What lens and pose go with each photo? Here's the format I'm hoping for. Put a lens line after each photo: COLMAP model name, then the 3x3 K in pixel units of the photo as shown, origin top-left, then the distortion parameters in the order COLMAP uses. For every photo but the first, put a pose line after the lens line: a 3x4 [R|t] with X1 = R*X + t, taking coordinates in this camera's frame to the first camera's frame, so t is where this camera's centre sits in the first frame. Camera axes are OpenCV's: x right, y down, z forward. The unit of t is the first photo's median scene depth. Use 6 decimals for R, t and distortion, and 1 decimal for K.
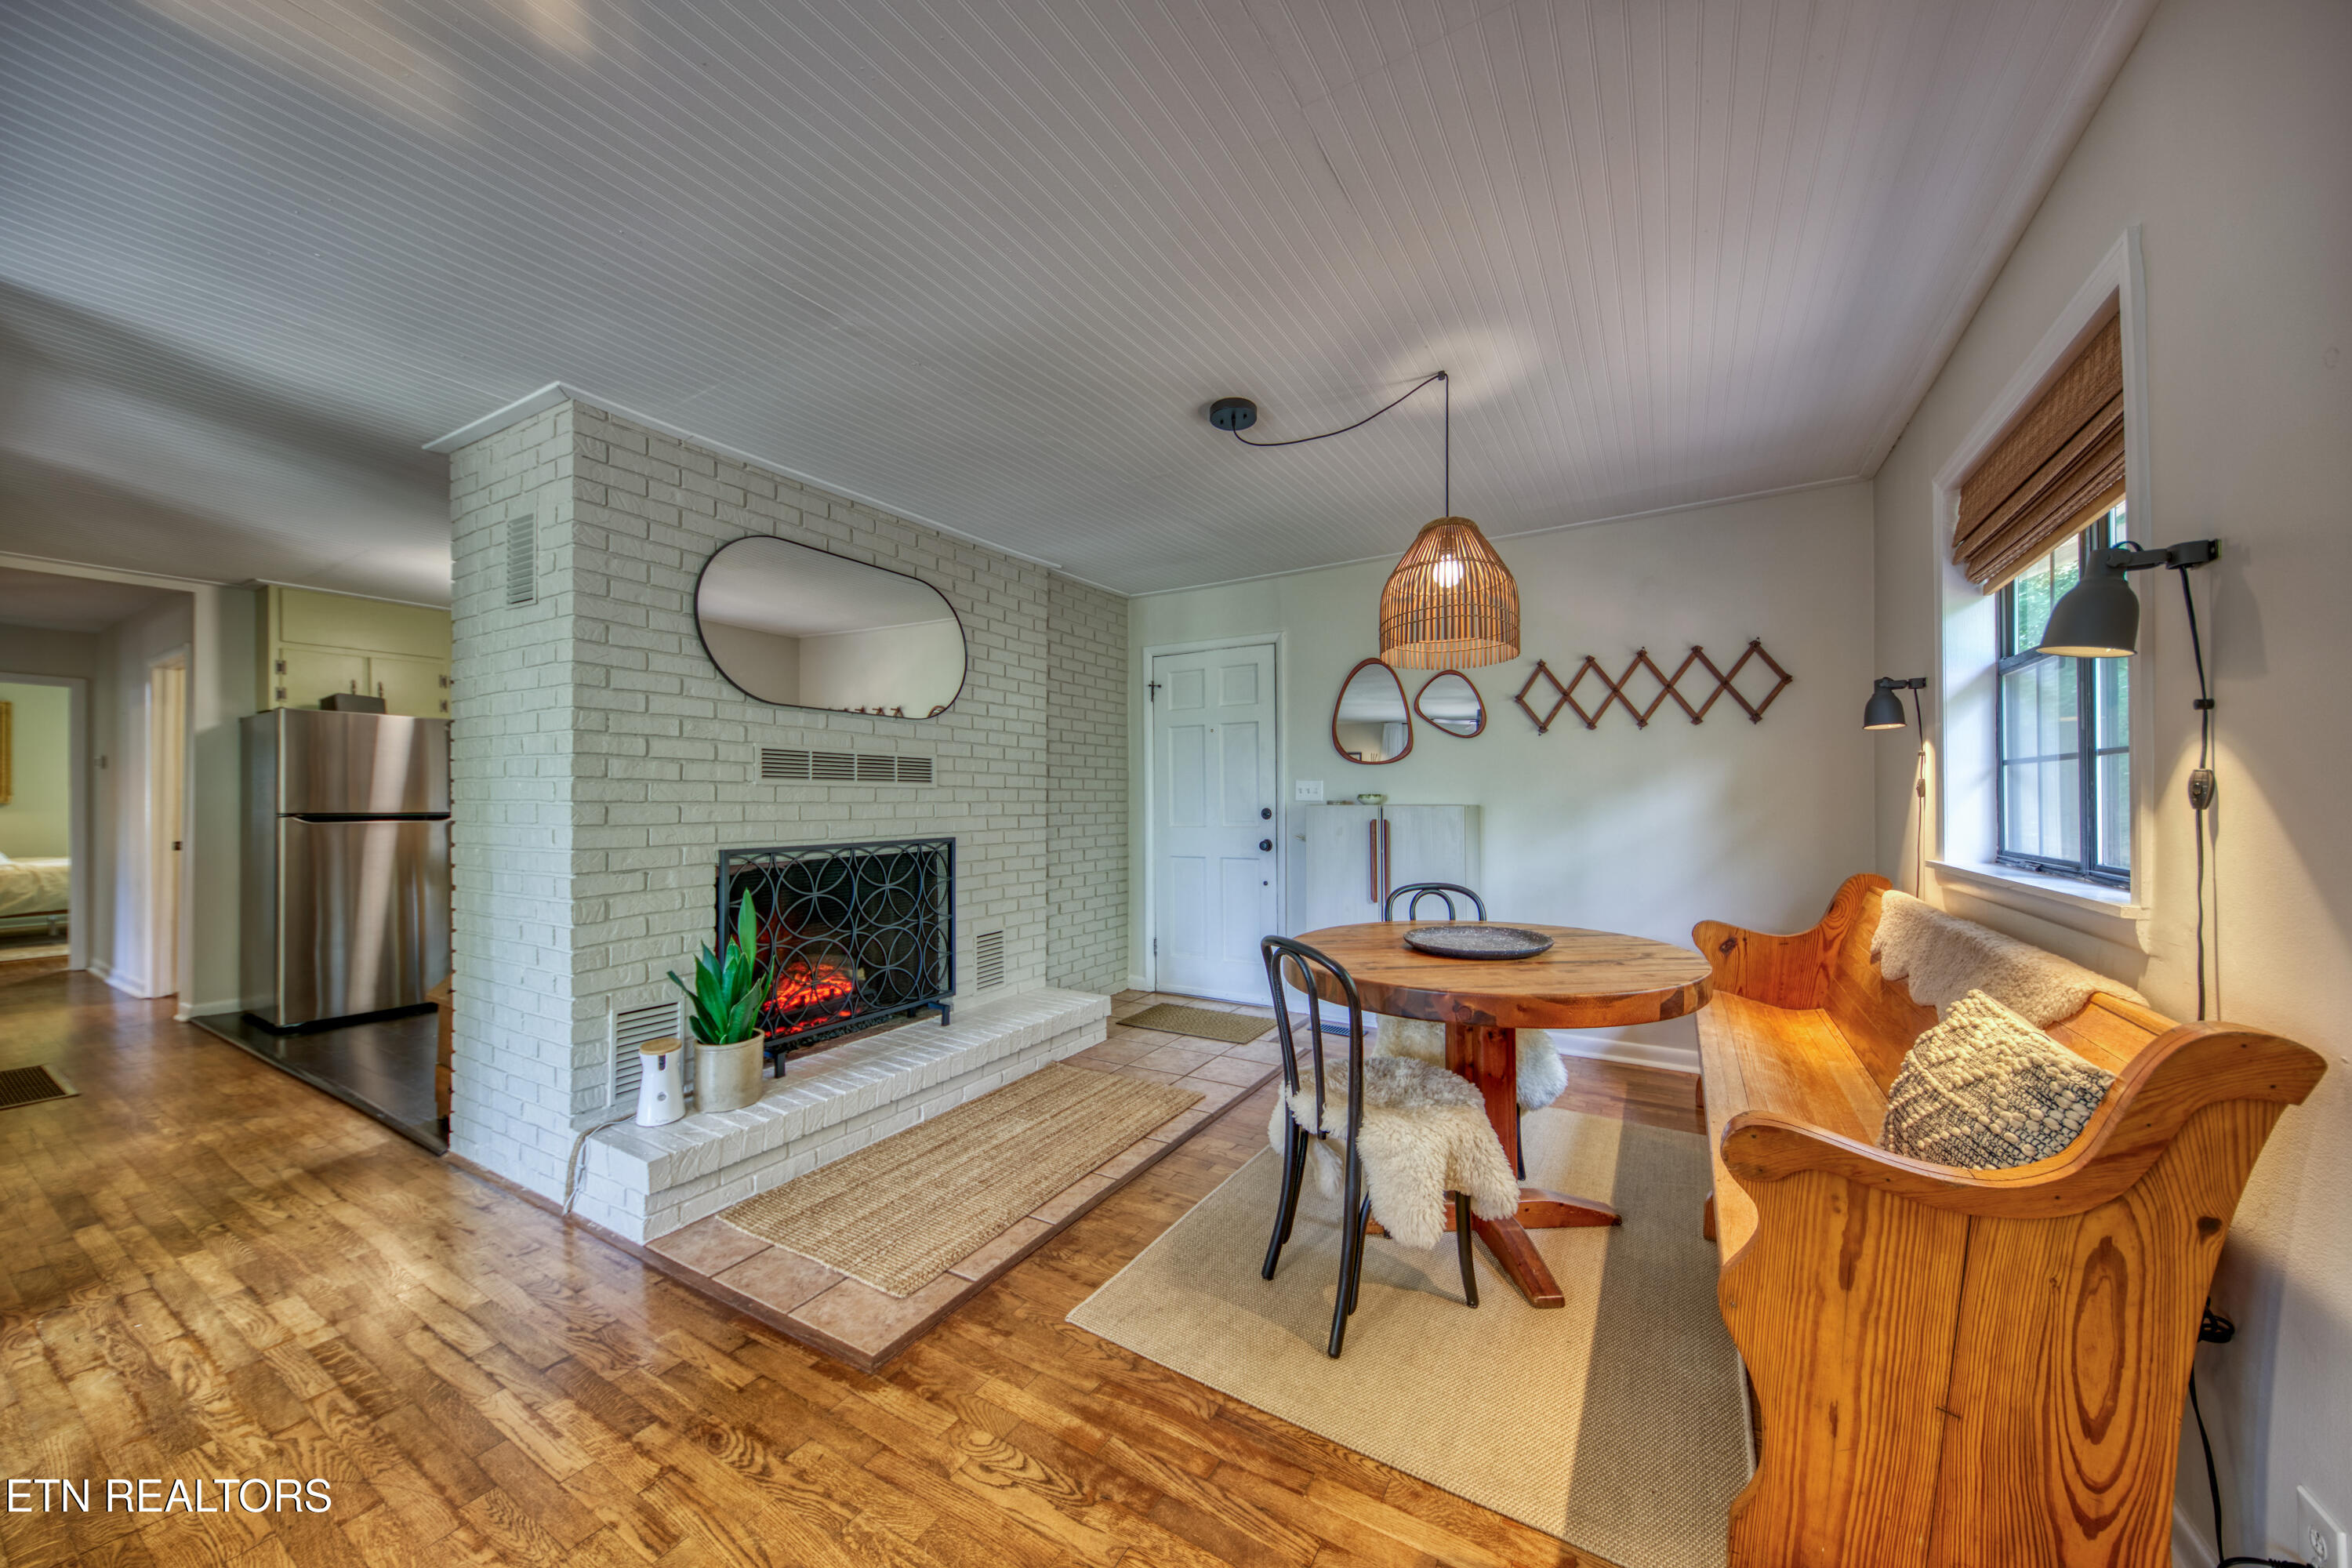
lens RADIAL K [[816.4, 0, 1189.1], [0, 816.4, 801.5], [0, 0, 1]] dist [0.018814, -0.009085]
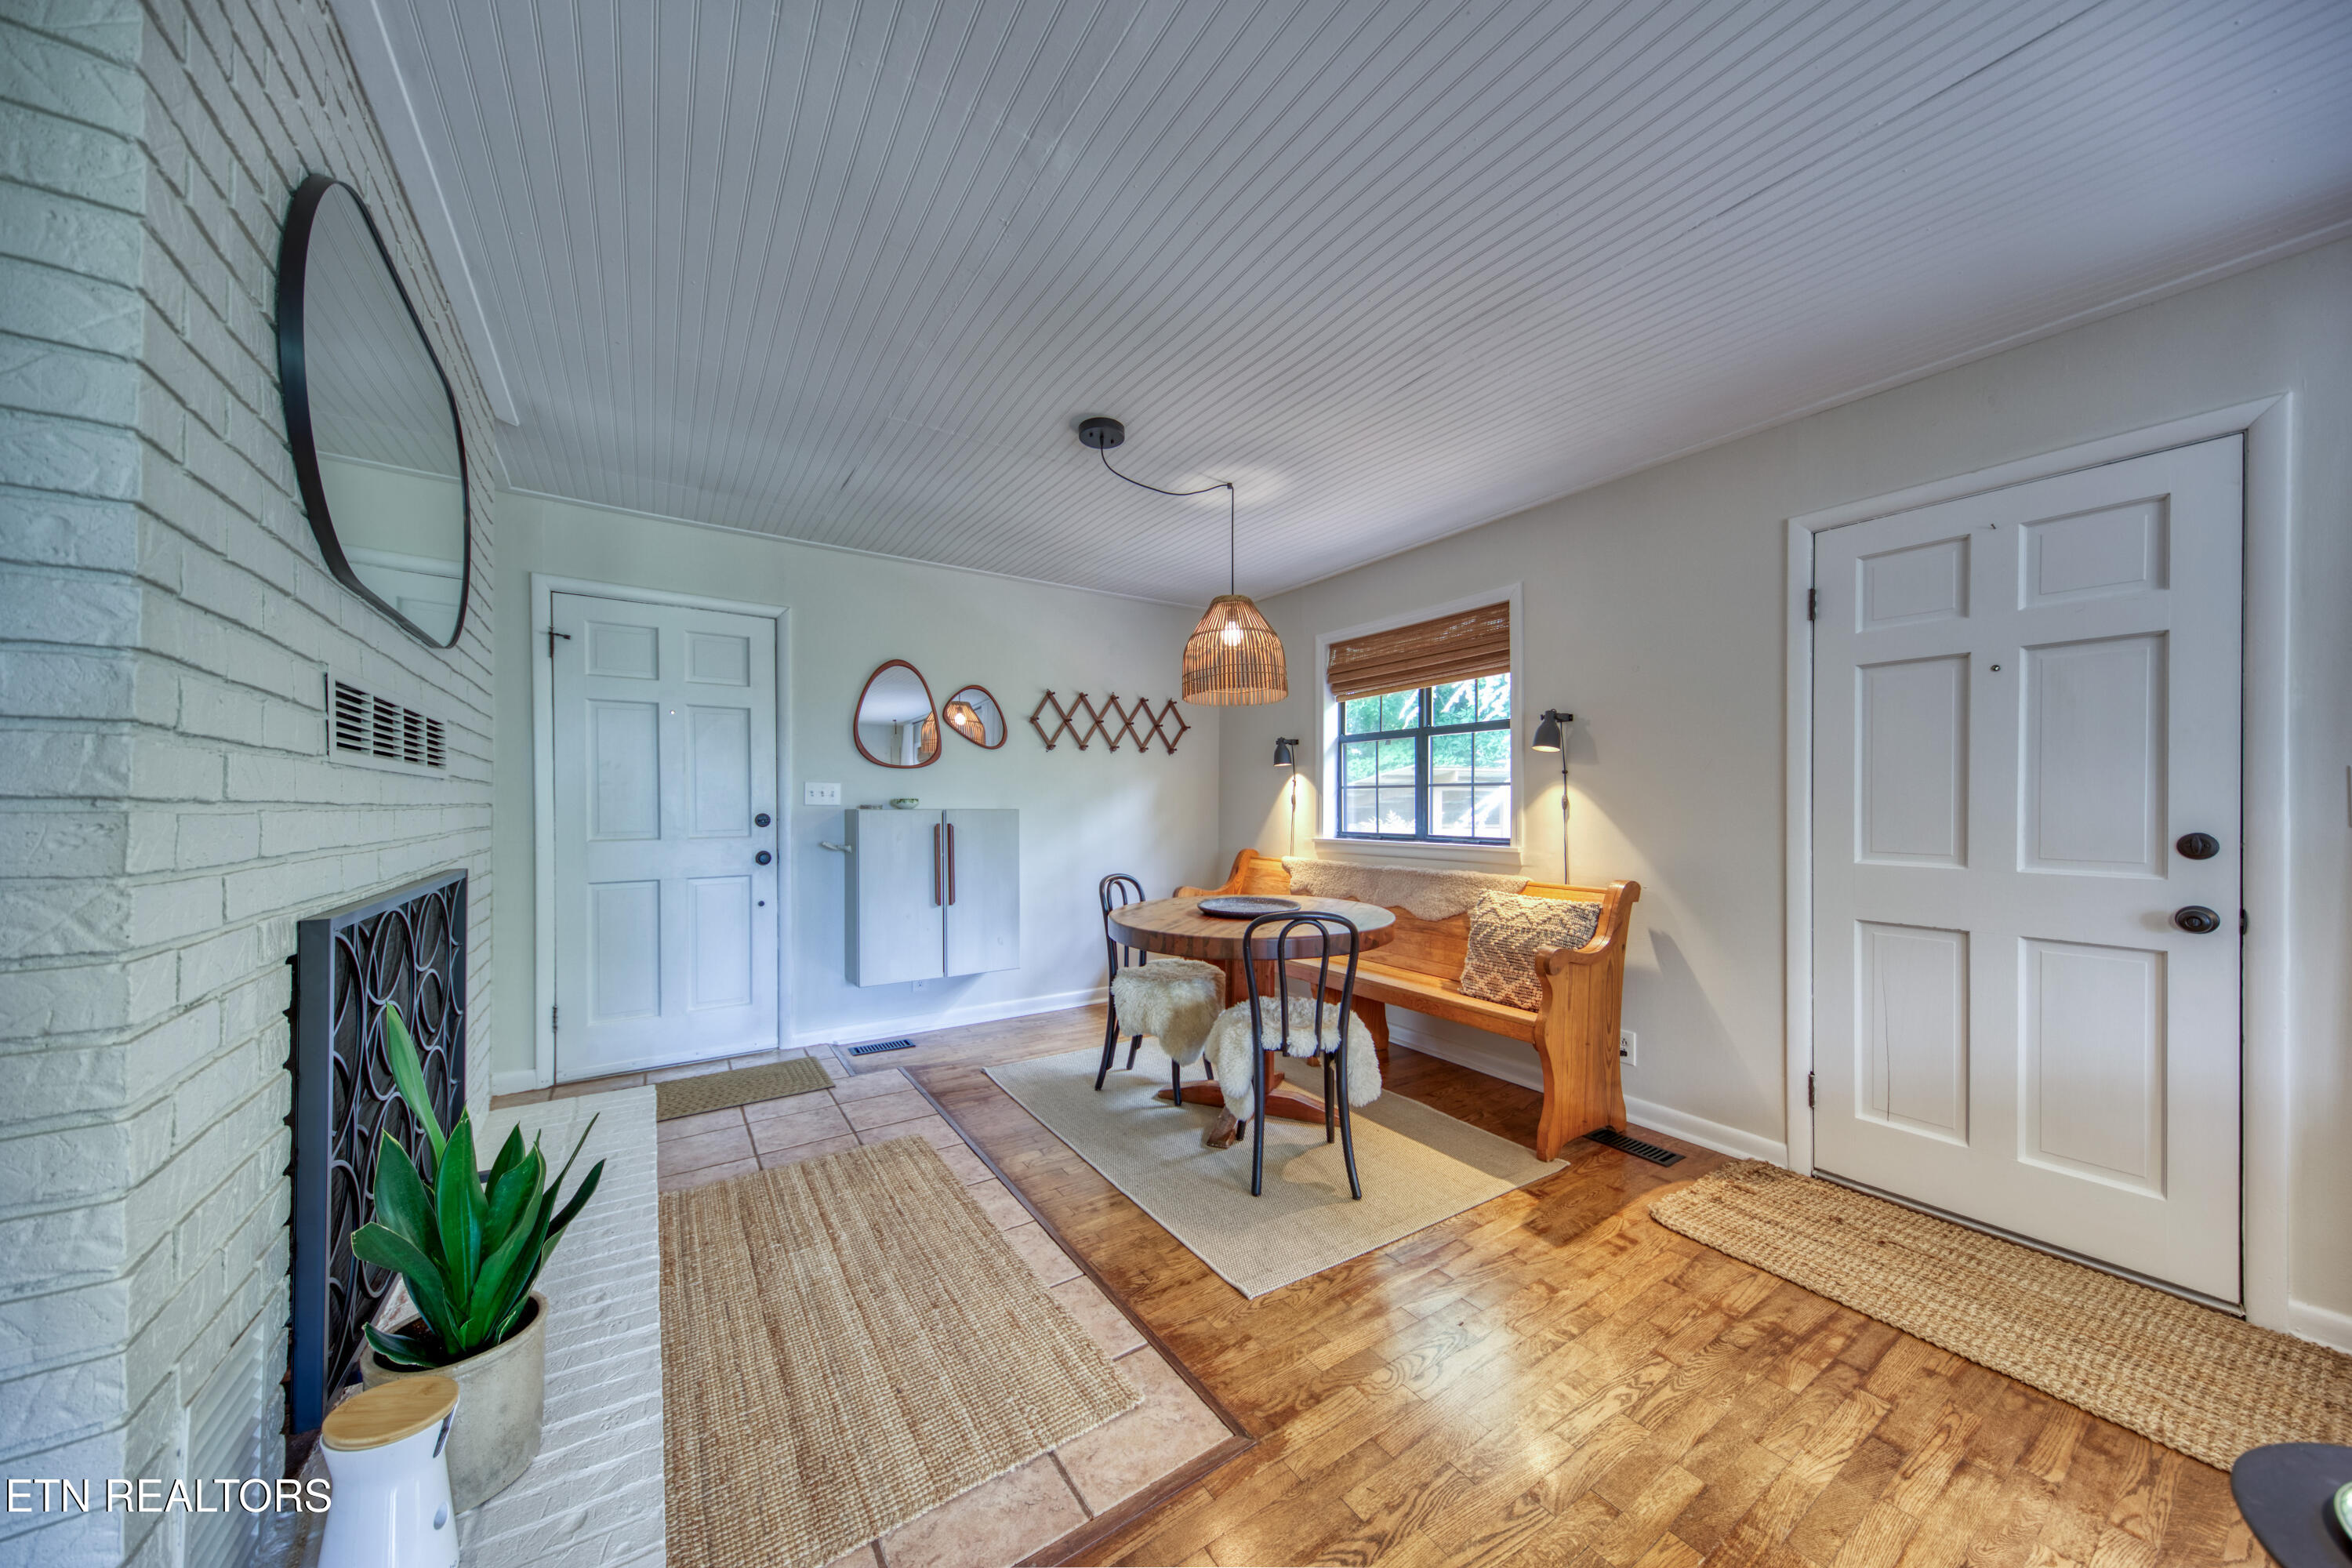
lens RADIAL K [[795.3, 0, 1177.4], [0, 795.3, 808.0], [0, 0, 1]] dist [0.015976, 0.000044]
pose [[0.426477, -0.002430, 0.904495, -0.817915], [-0.001192, 0.999994, 0.003249, -0.001330], [-0.904497, -0.002463, 0.426472, 0.474214]]
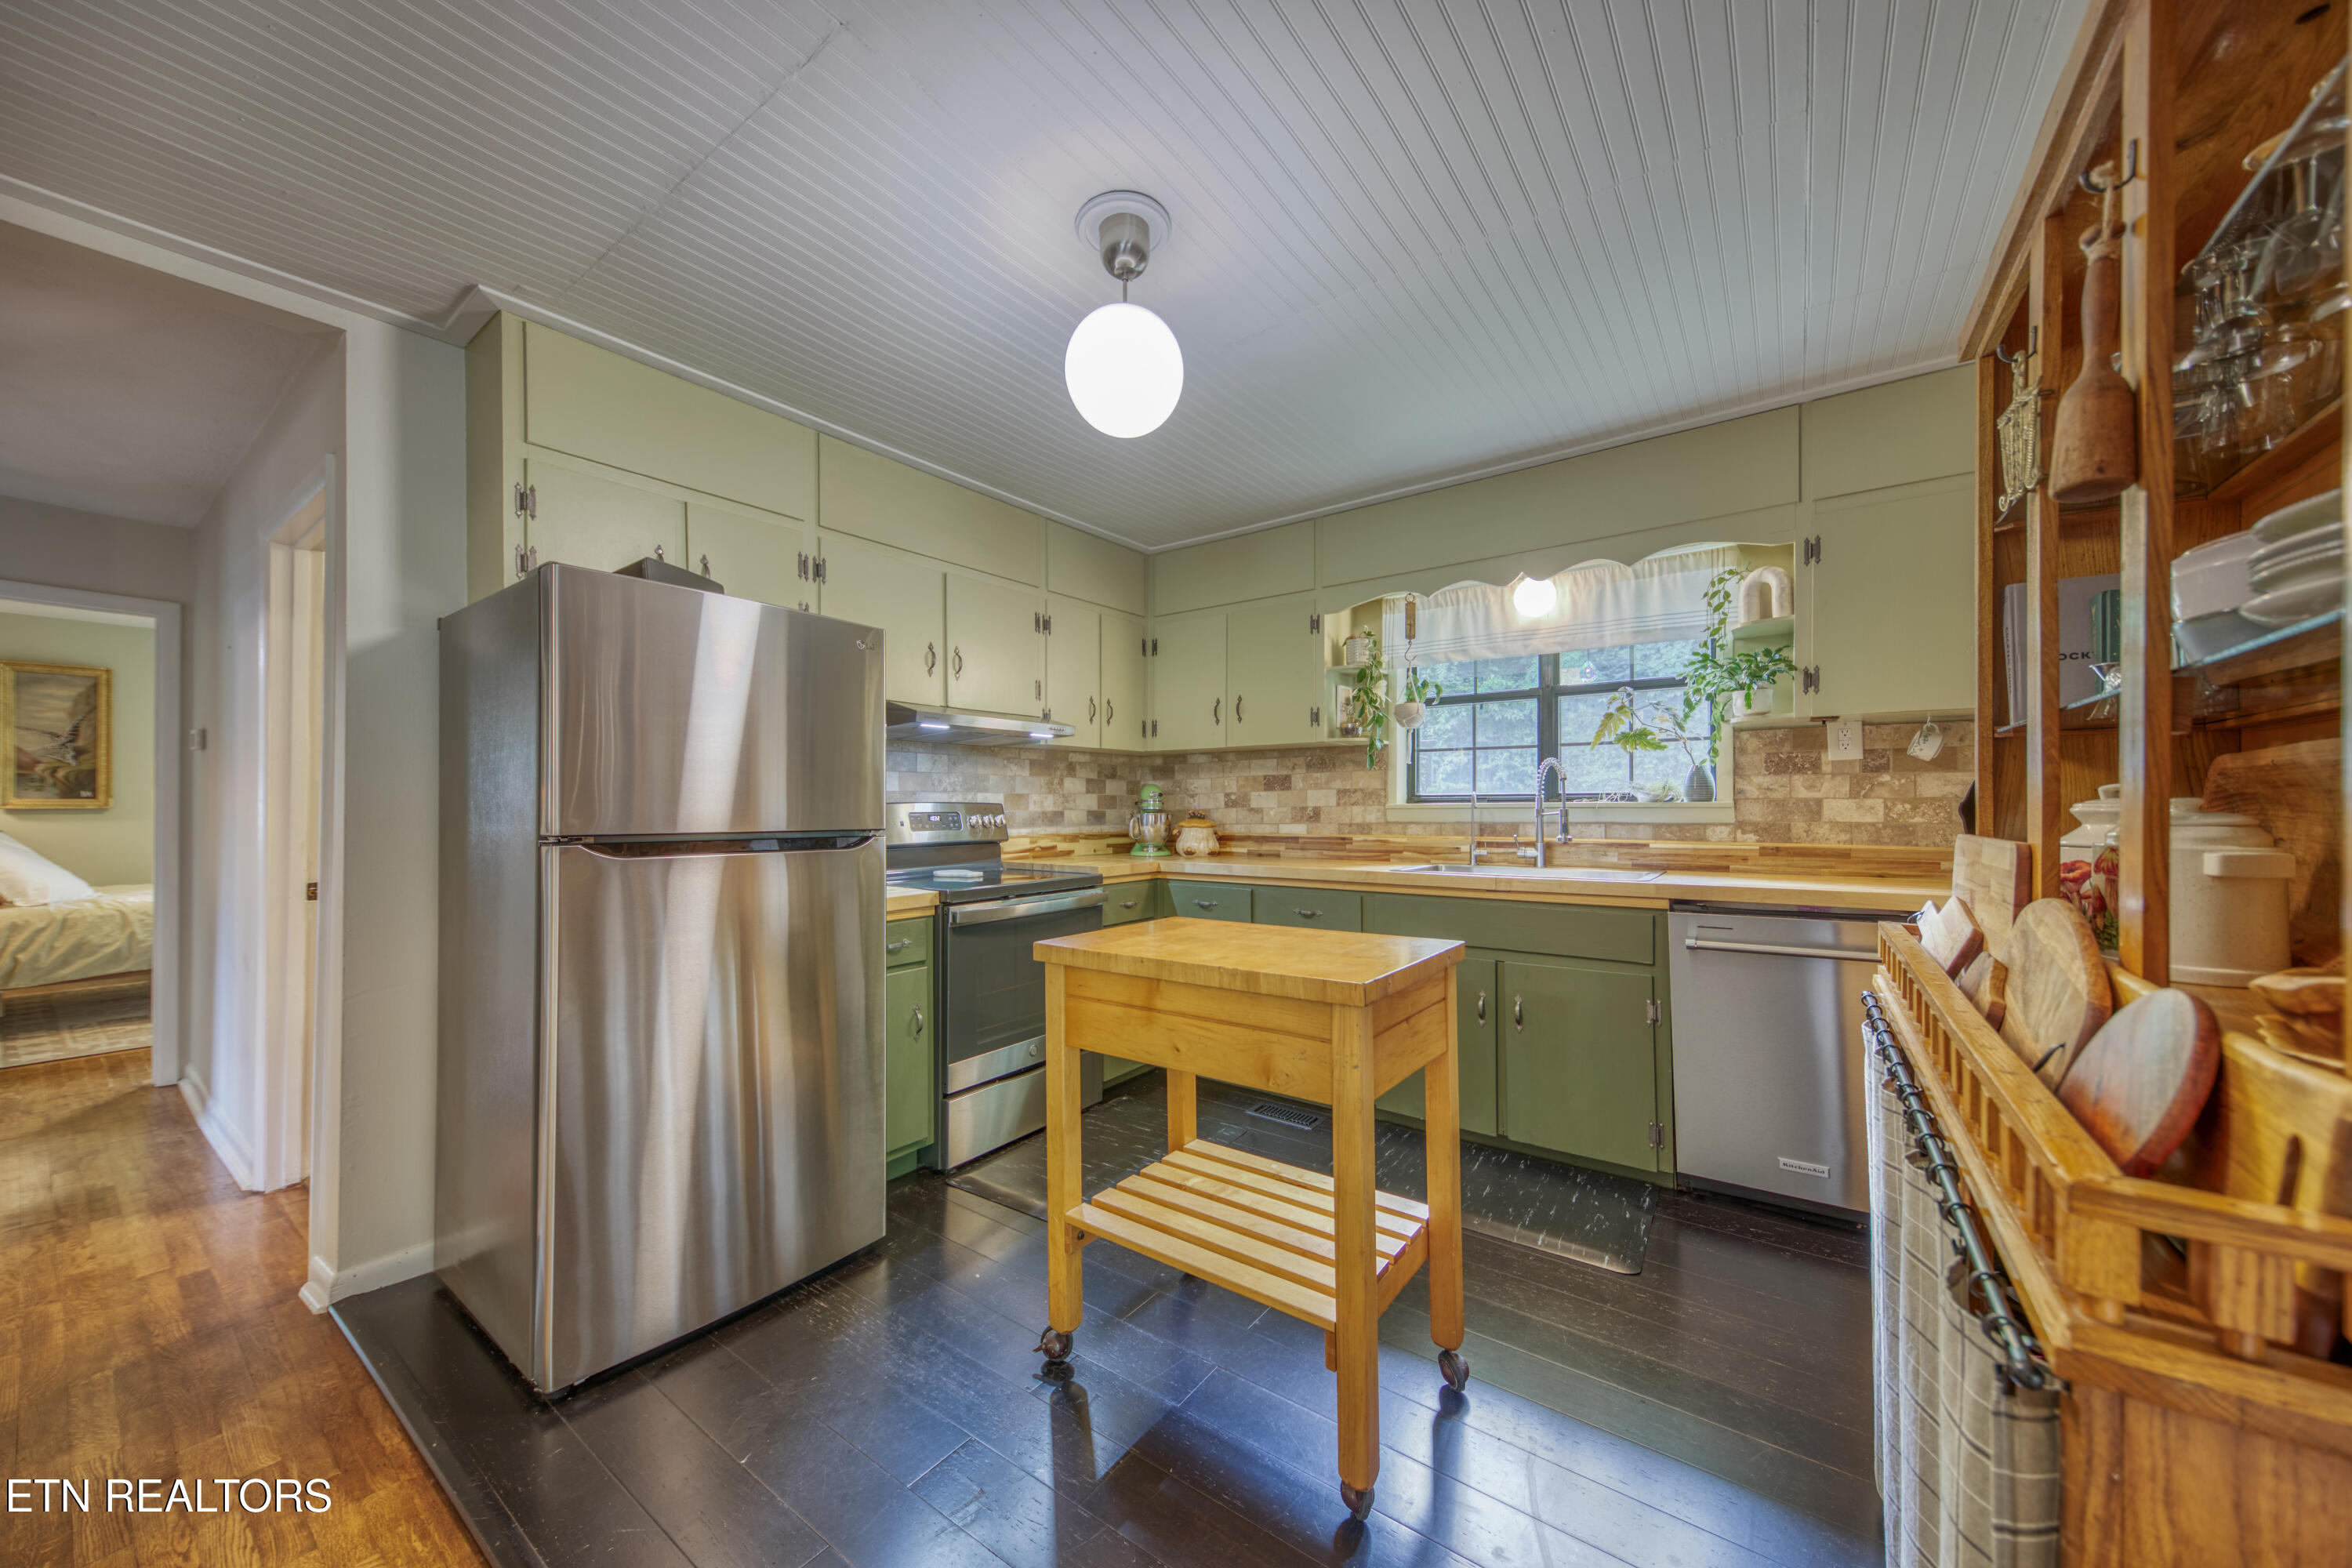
lens RADIAL K [[839.4, 0, 1170.3], [0, 839.4, 800.6], [0, 0, 1]] dist [0.014642, -0.009925]
pose [[0.994787, 0.001356, -0.101969, -1.286796], [-0.001917, 0.999984, -0.005408, -0.005641], [0.101960, 0.005575, 0.994773, 1.062084]]
